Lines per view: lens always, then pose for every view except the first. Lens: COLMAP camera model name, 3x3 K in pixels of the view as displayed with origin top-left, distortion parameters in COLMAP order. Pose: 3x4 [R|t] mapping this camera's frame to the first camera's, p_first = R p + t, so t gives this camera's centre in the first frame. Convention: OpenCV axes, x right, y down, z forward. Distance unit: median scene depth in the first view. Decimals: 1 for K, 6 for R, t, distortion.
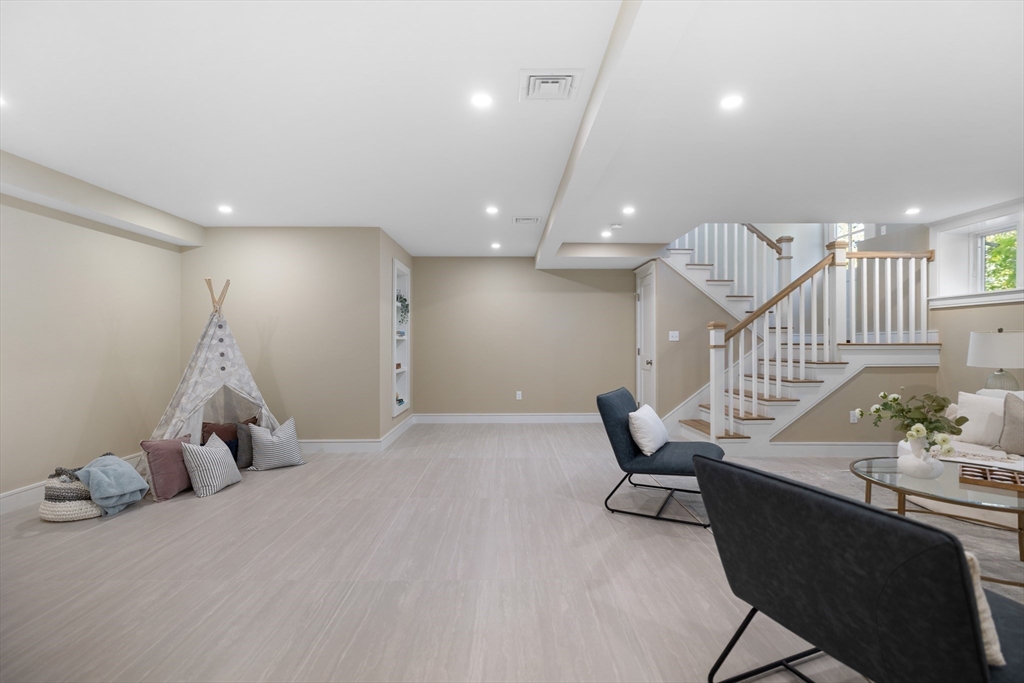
lens RADIAL K [[491.5, 0, 515.6], [0, 491.5, 342.5], [0, 0, 1]] dist [0.000301, 0.000103]
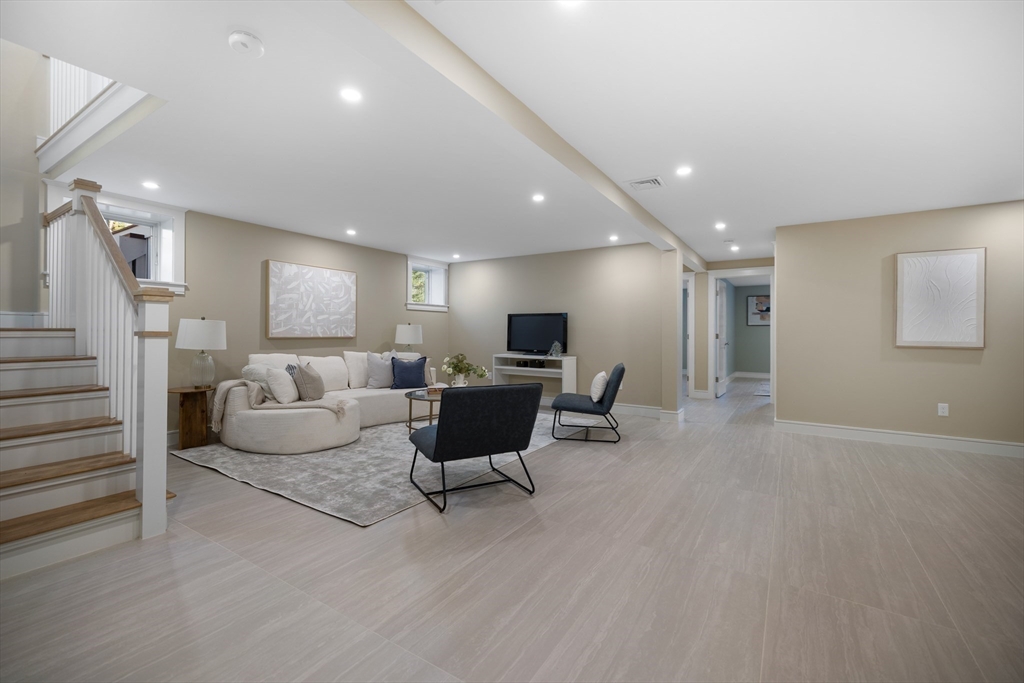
lens RADIAL K [[433.4, 0, 506.5], [0, 433.4, 331.9], [0, 0, 1]] dist [-0.001318, 0.000172]
pose [[-0.824783, -0.003834, 0.565437, -0.271438], [-0.004719, 0.999989, -0.000103, 0.005272], [-0.565430, -0.002753, -0.824792, 1.757329]]
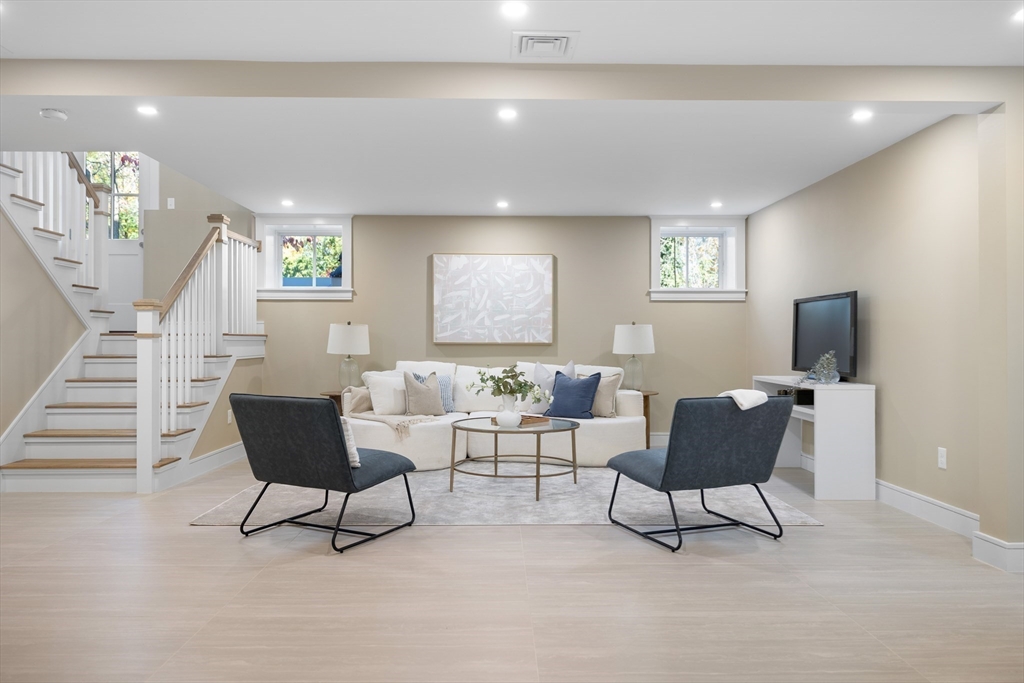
lens RADIAL K [[695.8, 0, 512.2], [0, 695.8, 345.9], [0, 0, 1]] dist [0.002794, 0.001174]
pose [[-0.000224, -0.007456, 0.999972, -0.852603], [0.000442, 0.999972, 0.007456, 0.021998], [-1.000000, 0.000444, -0.000220, 0.729401]]
